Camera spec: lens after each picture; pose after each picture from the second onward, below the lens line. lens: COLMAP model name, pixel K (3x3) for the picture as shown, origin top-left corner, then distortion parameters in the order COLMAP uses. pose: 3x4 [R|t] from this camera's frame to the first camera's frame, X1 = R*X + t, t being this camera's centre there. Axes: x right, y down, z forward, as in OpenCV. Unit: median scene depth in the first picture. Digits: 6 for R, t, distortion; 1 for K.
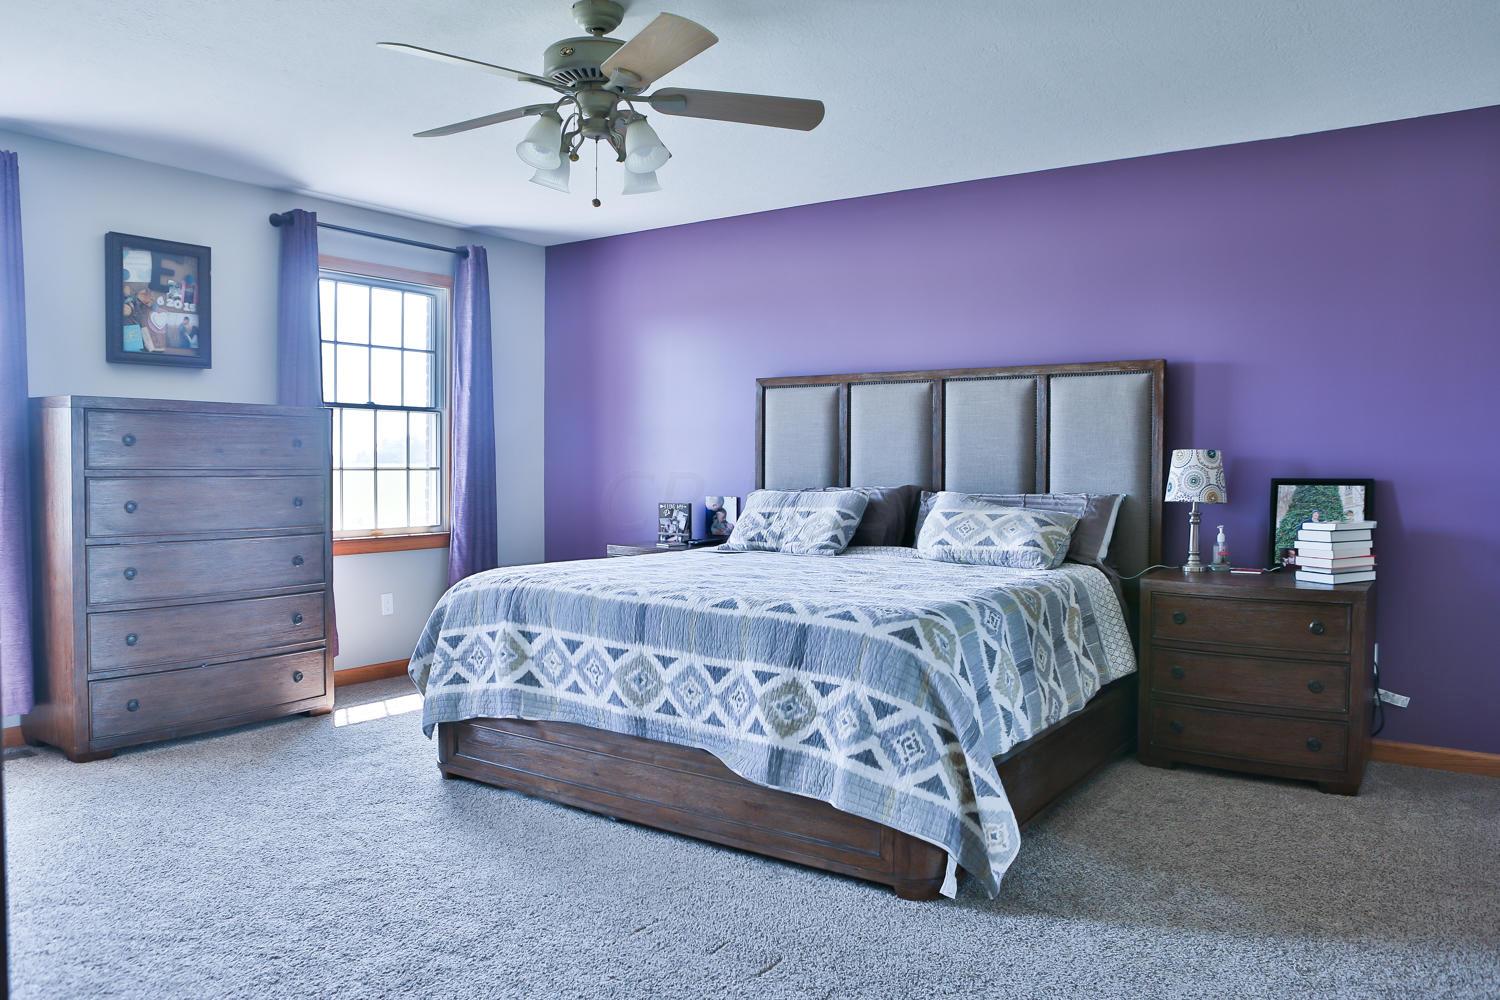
lens RADIAL K [[1049.2, 0, 750.6], [0, 1049.2, 577.4], [0, 0, 1]] dist [-0.105915, 0.073543]
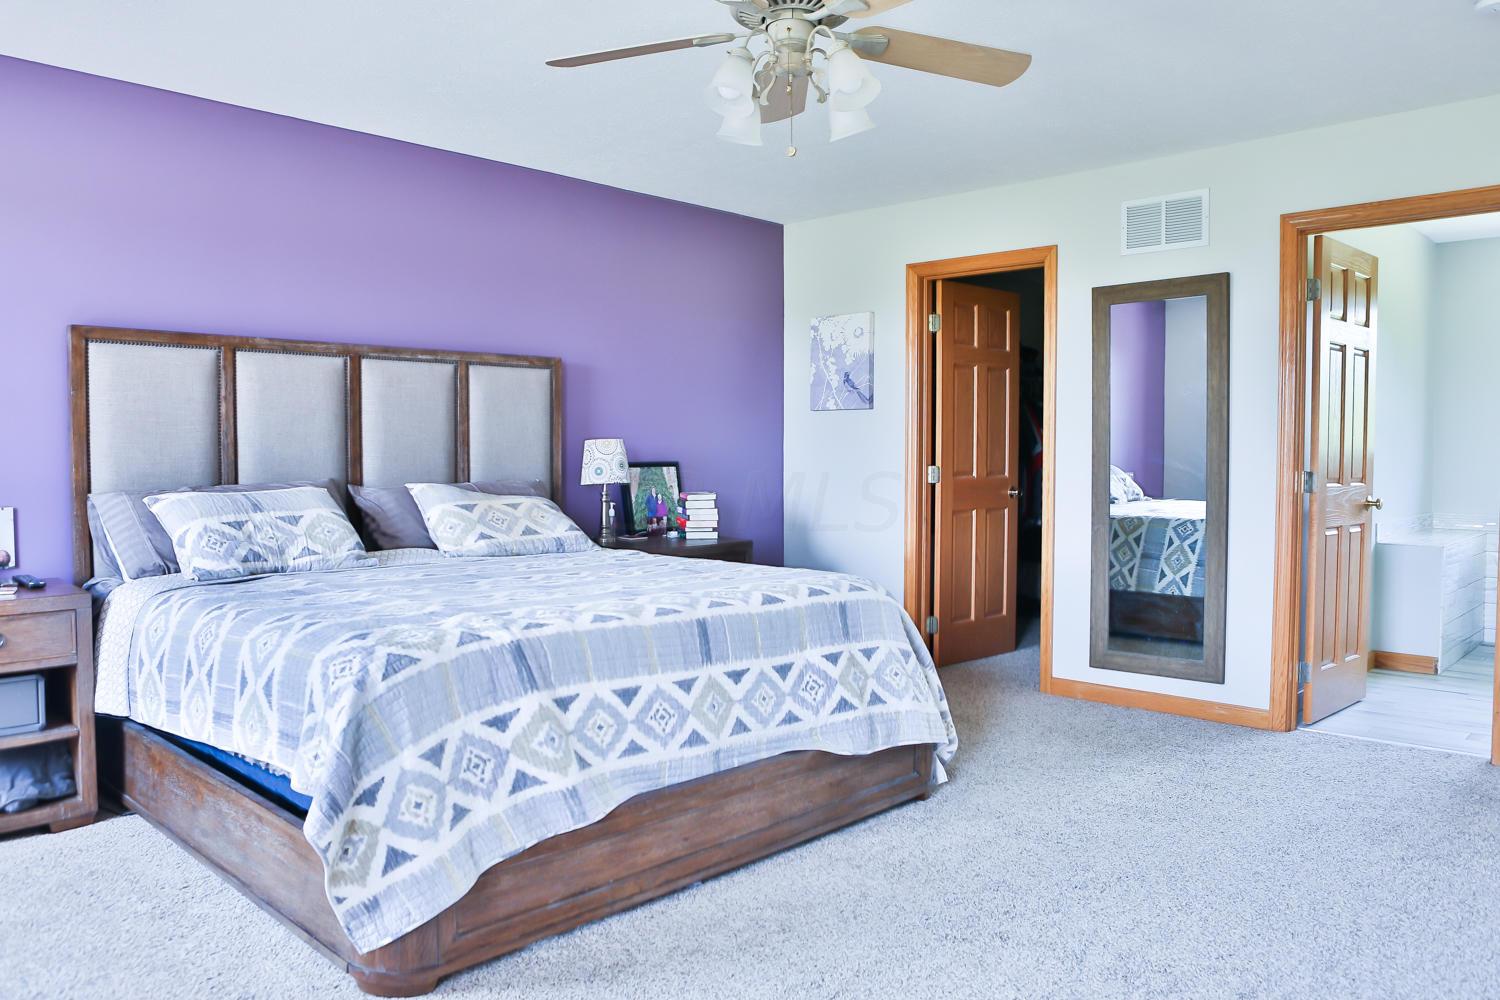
lens RADIAL K [[1114.2, 0, 725.5], [0, 1114.2, 504.7], [0, 0, 1]] dist [-0.115679, 0.094698]
pose [[0.157989, -0.049841, 0.986182, -0.885141], [0.101620, 0.994243, 0.033969, -0.086639], [-0.982198, 0.094849, 0.162144, 0.732118]]
